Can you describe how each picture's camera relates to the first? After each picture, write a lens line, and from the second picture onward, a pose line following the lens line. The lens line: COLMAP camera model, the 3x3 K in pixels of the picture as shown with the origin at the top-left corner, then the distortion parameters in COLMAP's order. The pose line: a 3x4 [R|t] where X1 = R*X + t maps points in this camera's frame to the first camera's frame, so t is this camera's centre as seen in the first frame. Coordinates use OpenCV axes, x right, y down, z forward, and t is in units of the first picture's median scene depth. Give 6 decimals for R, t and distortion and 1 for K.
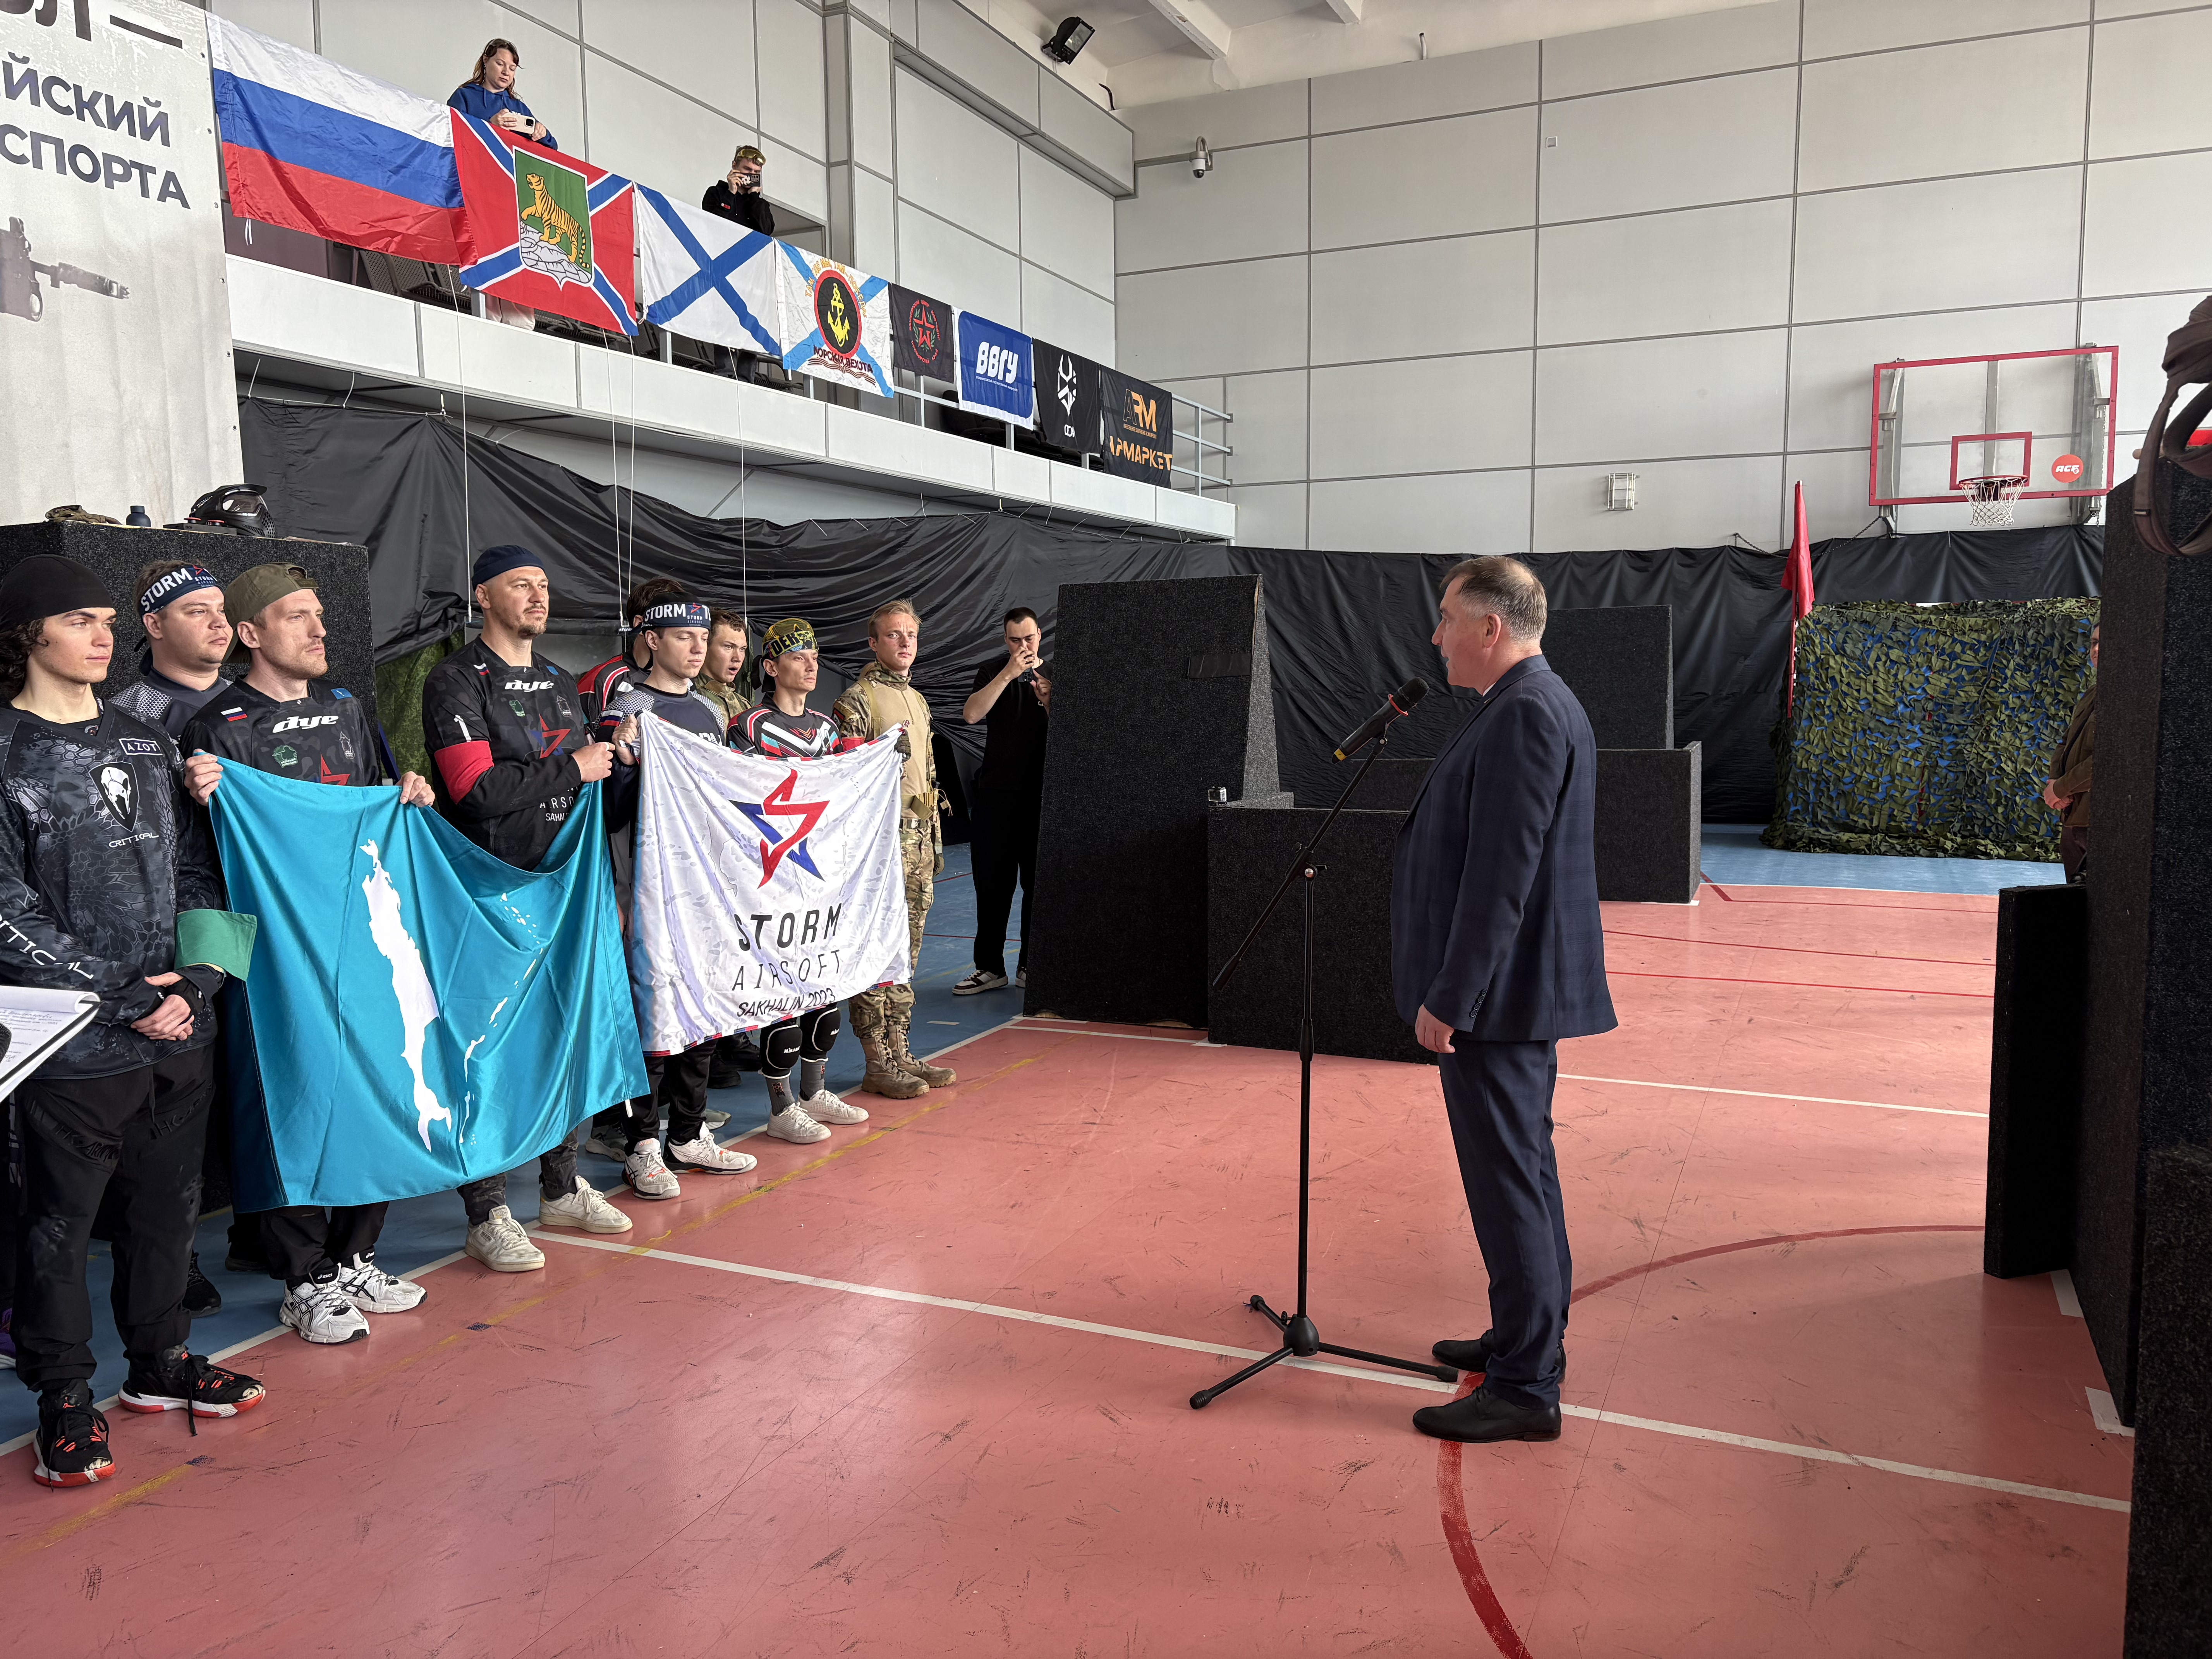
lens RADIAL K [[1674.6, 0, 1085.6], [0, 1674.6, 820.4], [0, 0, 1]] dist [0.049147, -0.048964]
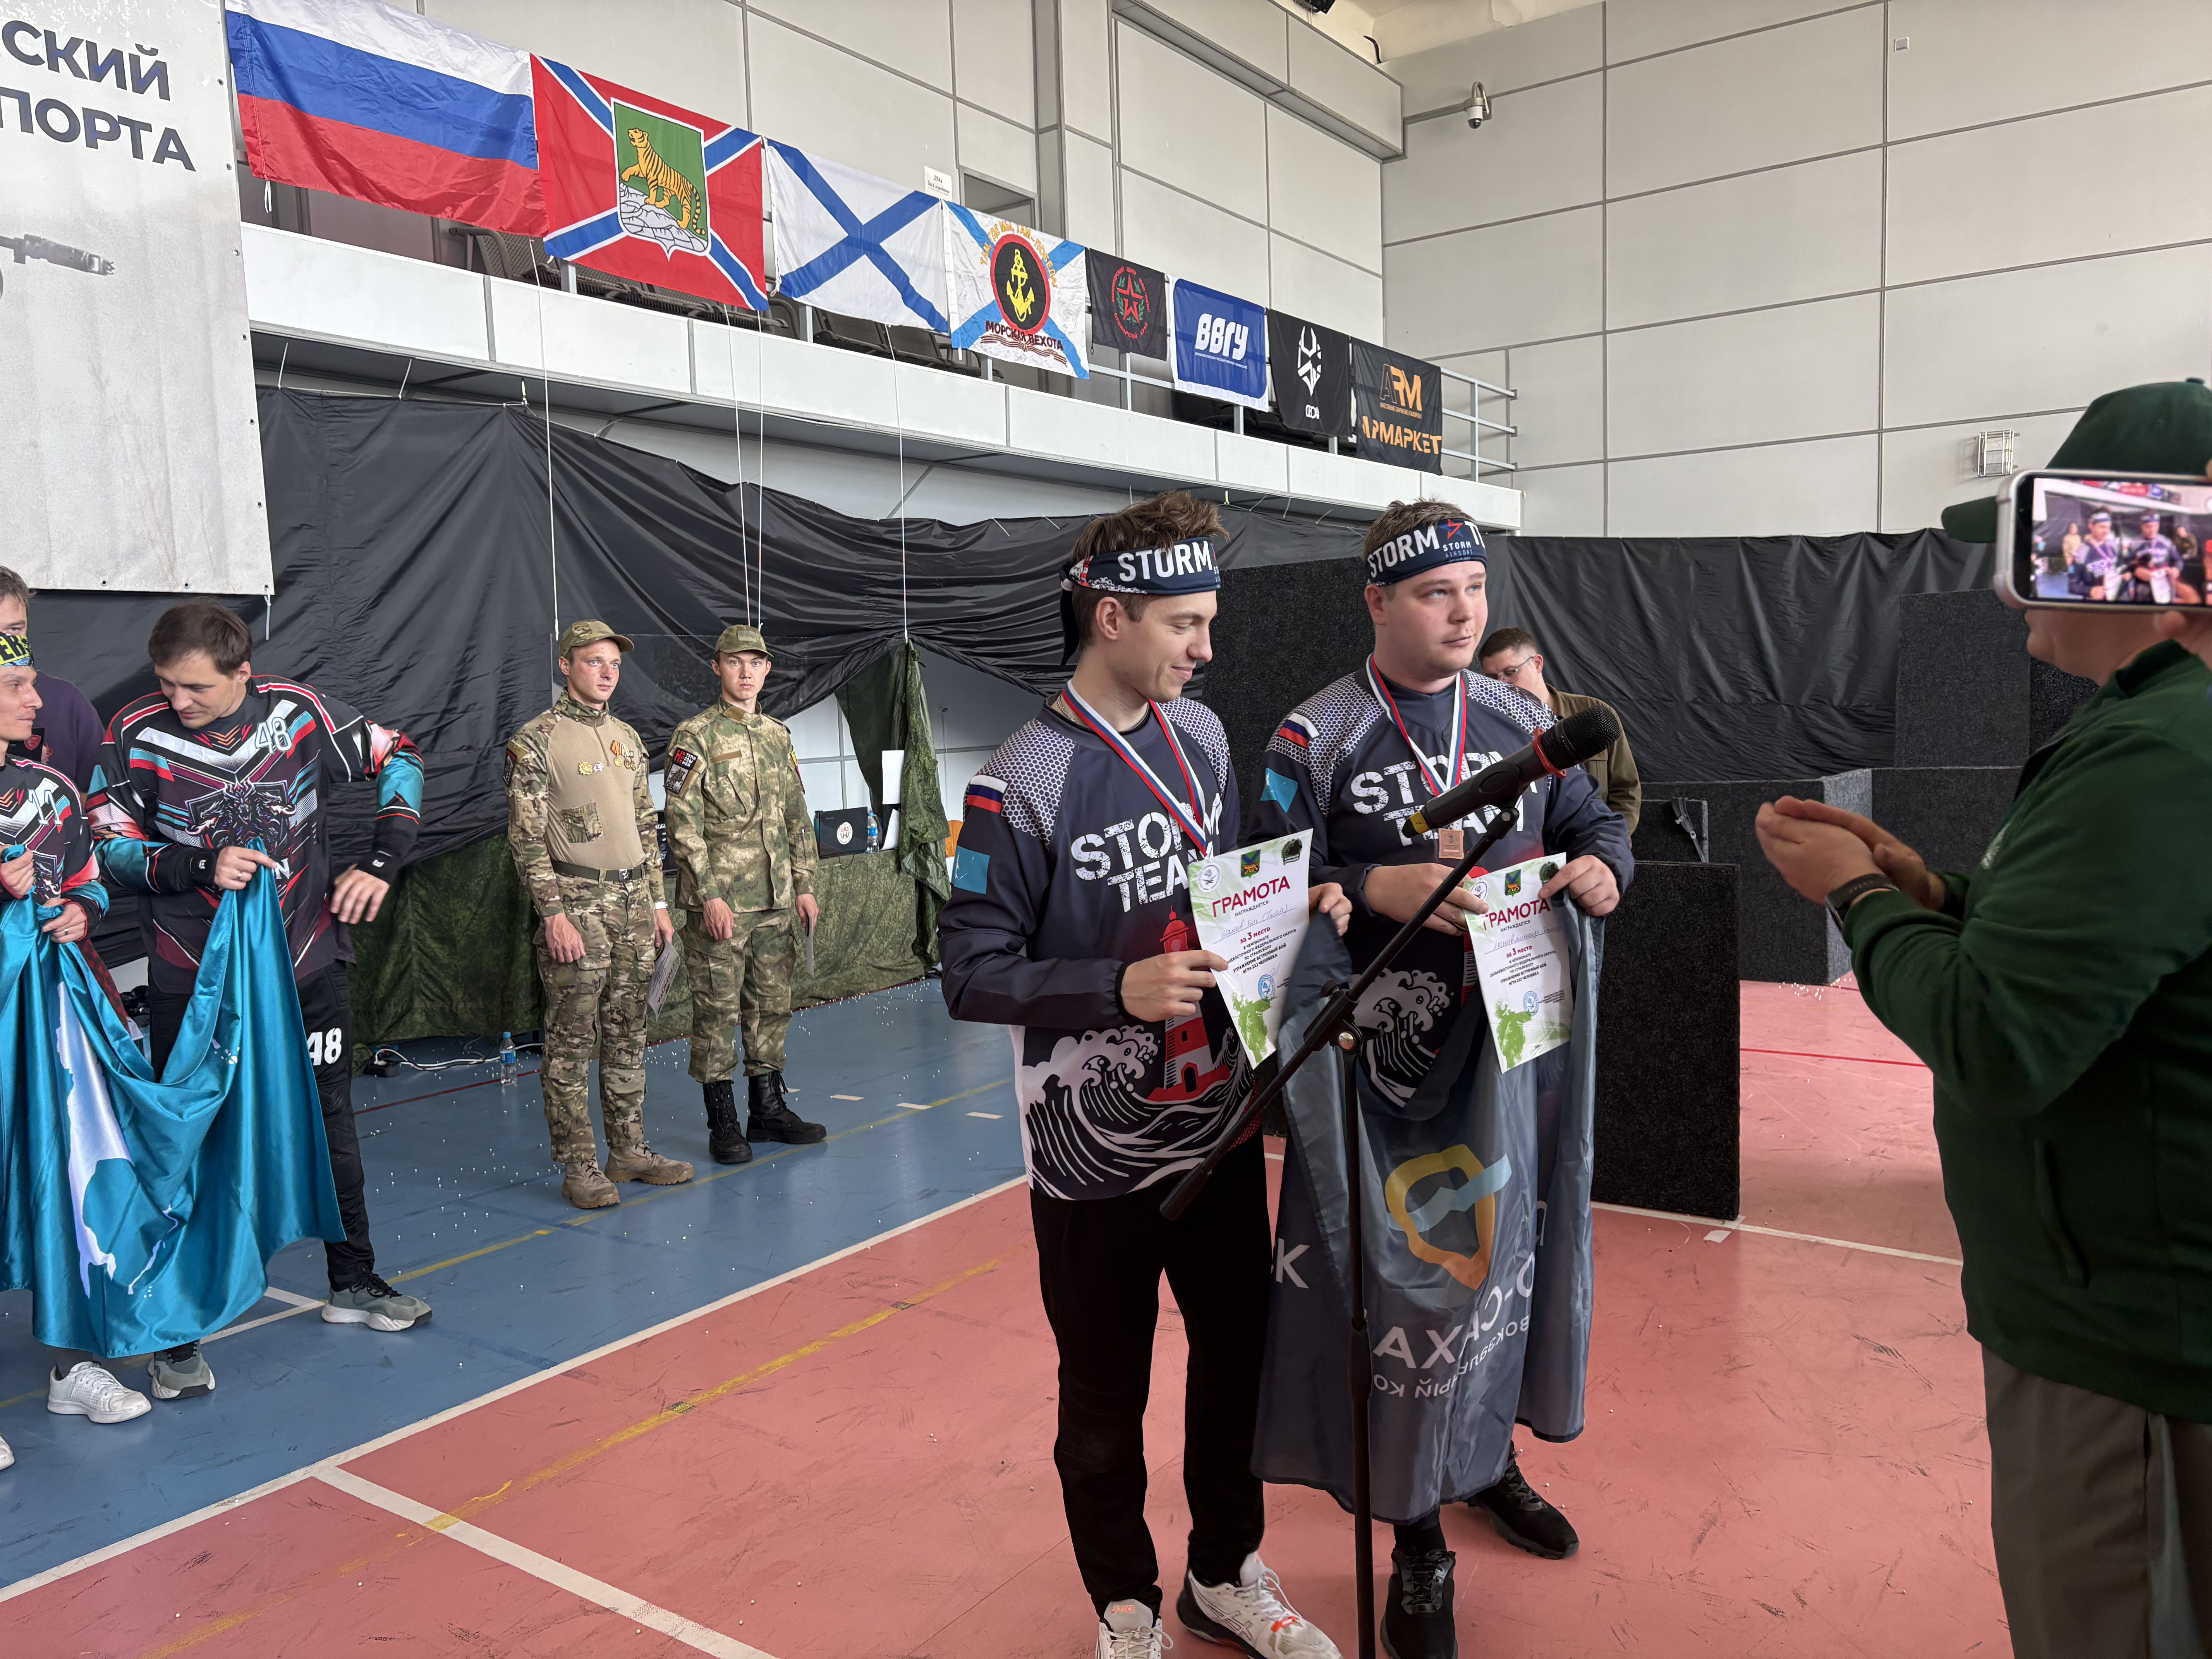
lens RADIAL K [[1674.6, 0, 1101.3], [0, 1674.6, 809.2], [0, 0, 1]] dist [0.049147, -0.048964]
pose [[0.982715, -0.008262, -0.184938, 0.075120], [0.004714, 0.999796, -0.019618, -0.012766], [0.185063, 0.018407, 0.982554, 0.207807]]
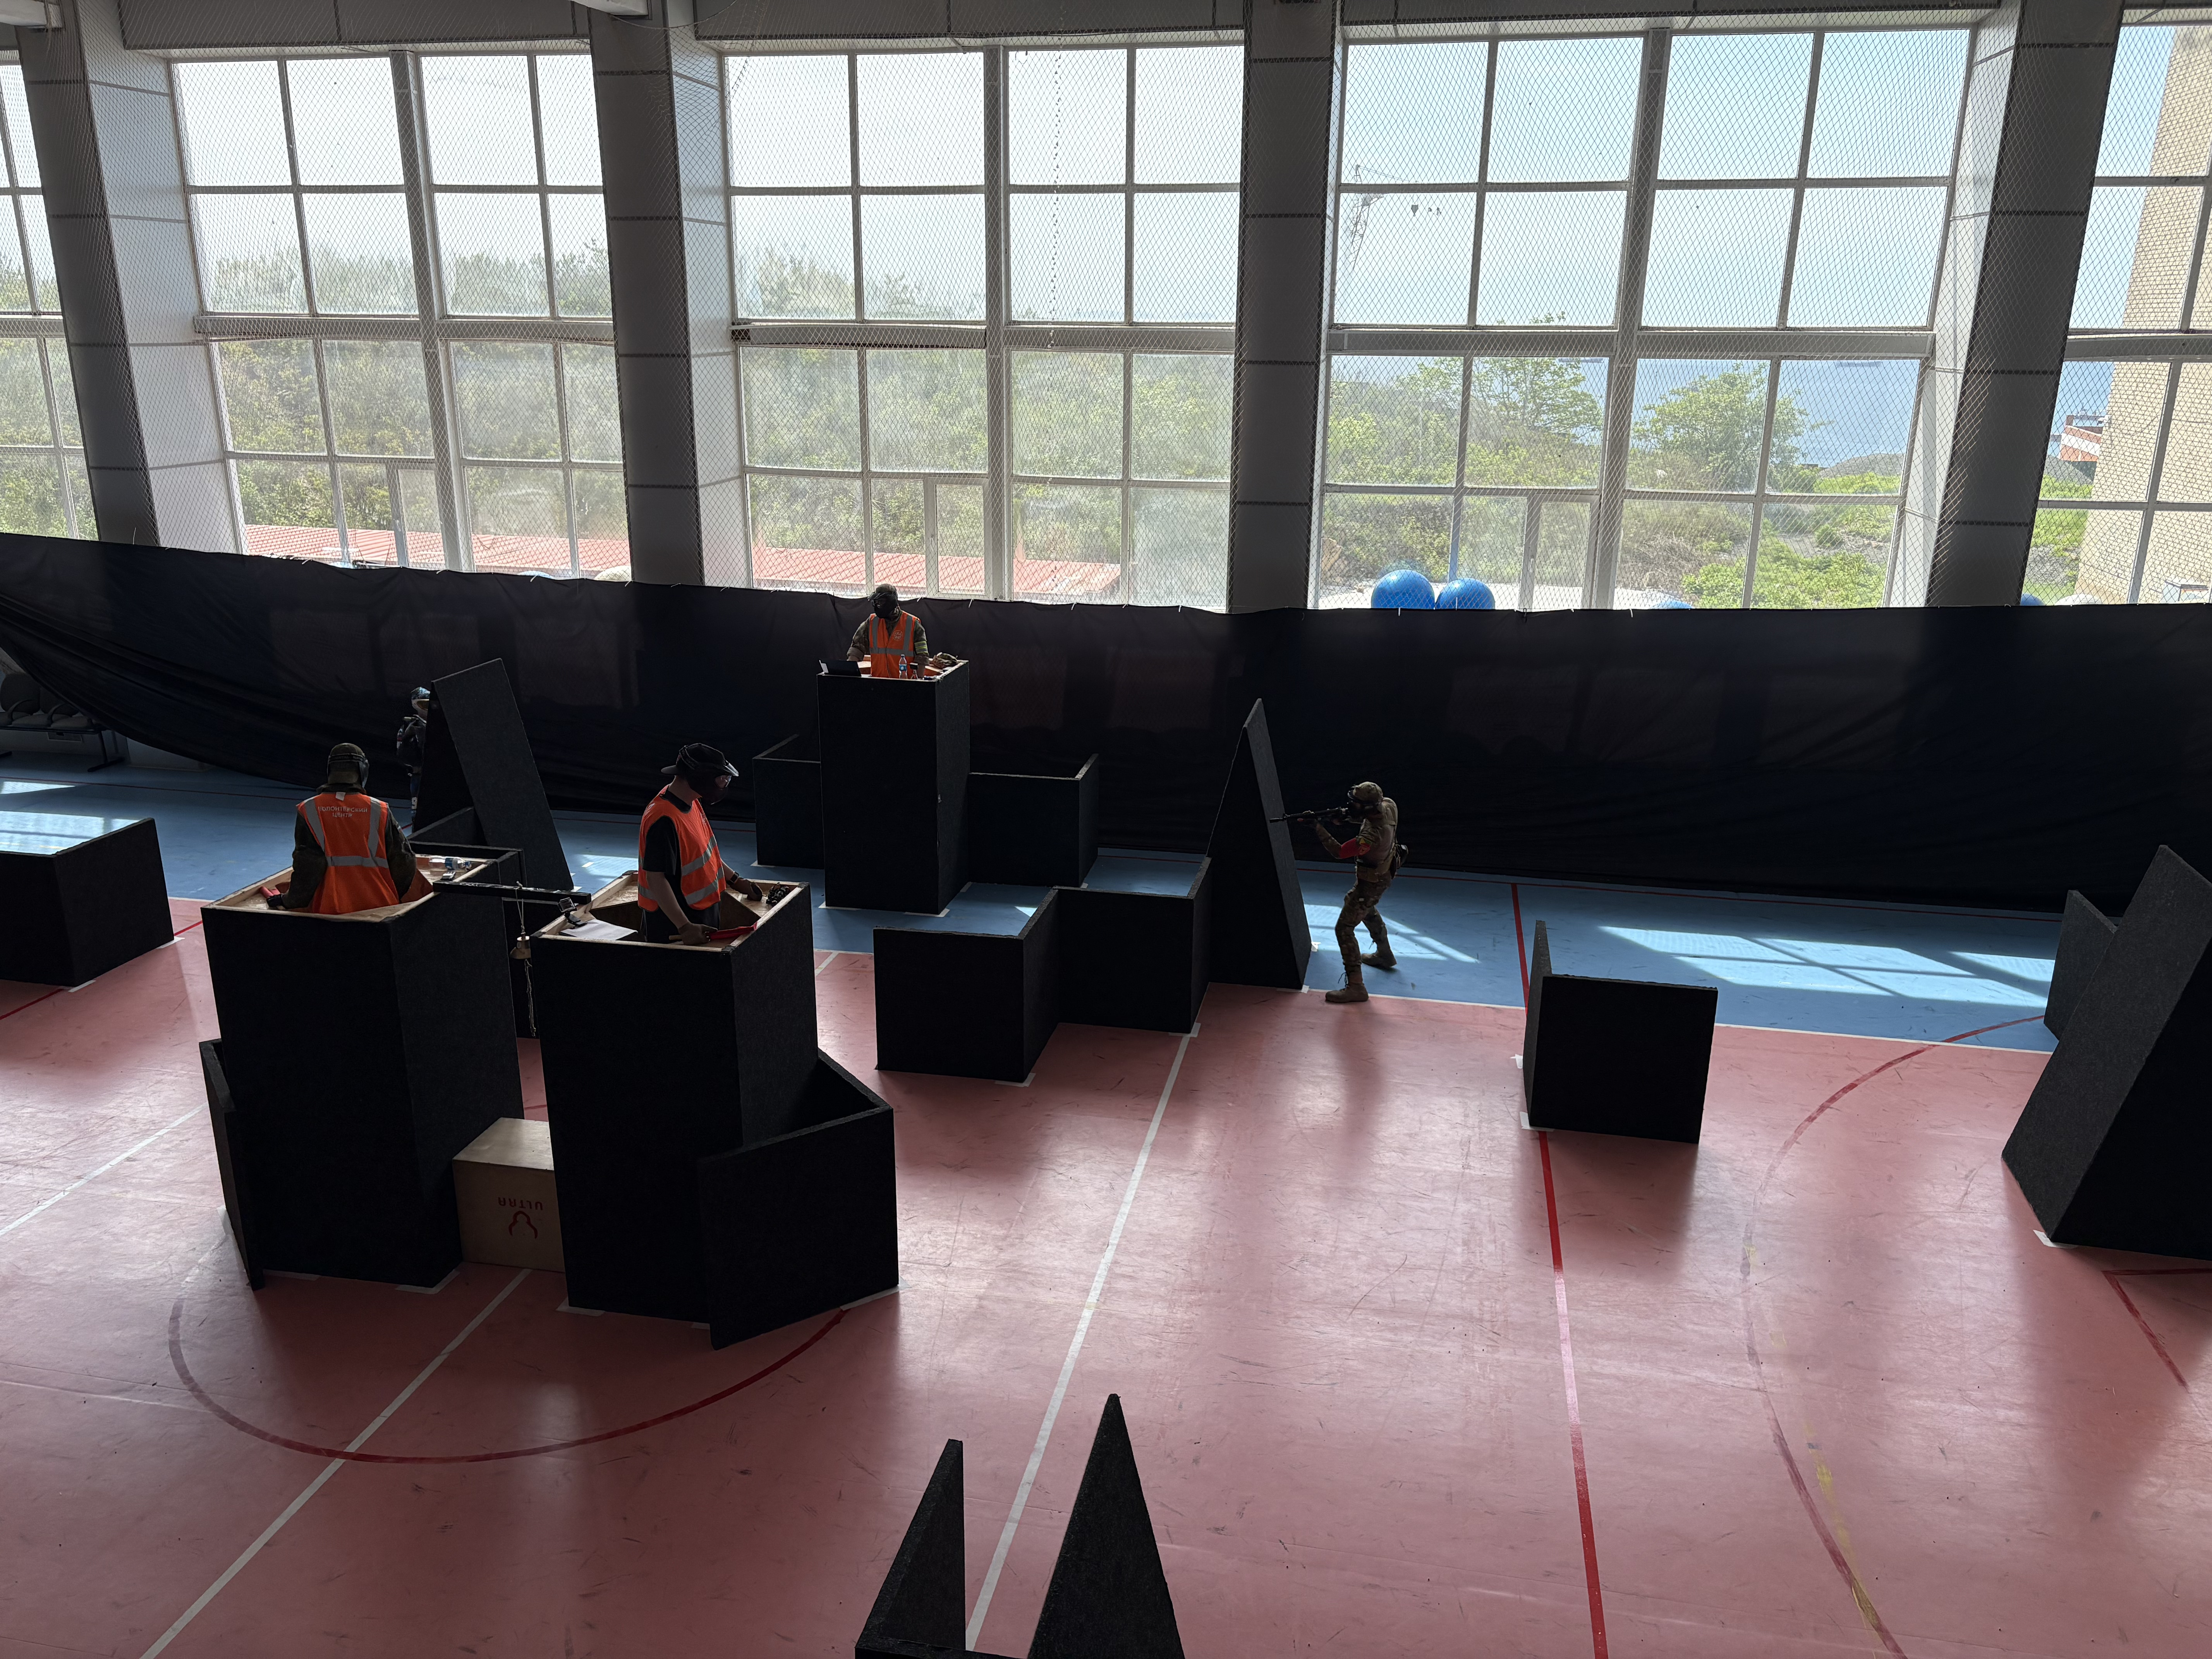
lens RADIAL K [[1674.6, 0, 1107.0], [0, 1674.6, 846.1], [0, 0, 1]] dist [0.049147, -0.048964]
pose [[-0.225370, -0.285762, 0.931423, -0.738784], [0.086146, 0.946429, 0.311210, -0.400982], [-0.970457, 0.150376, -0.188680, 0.179876]]
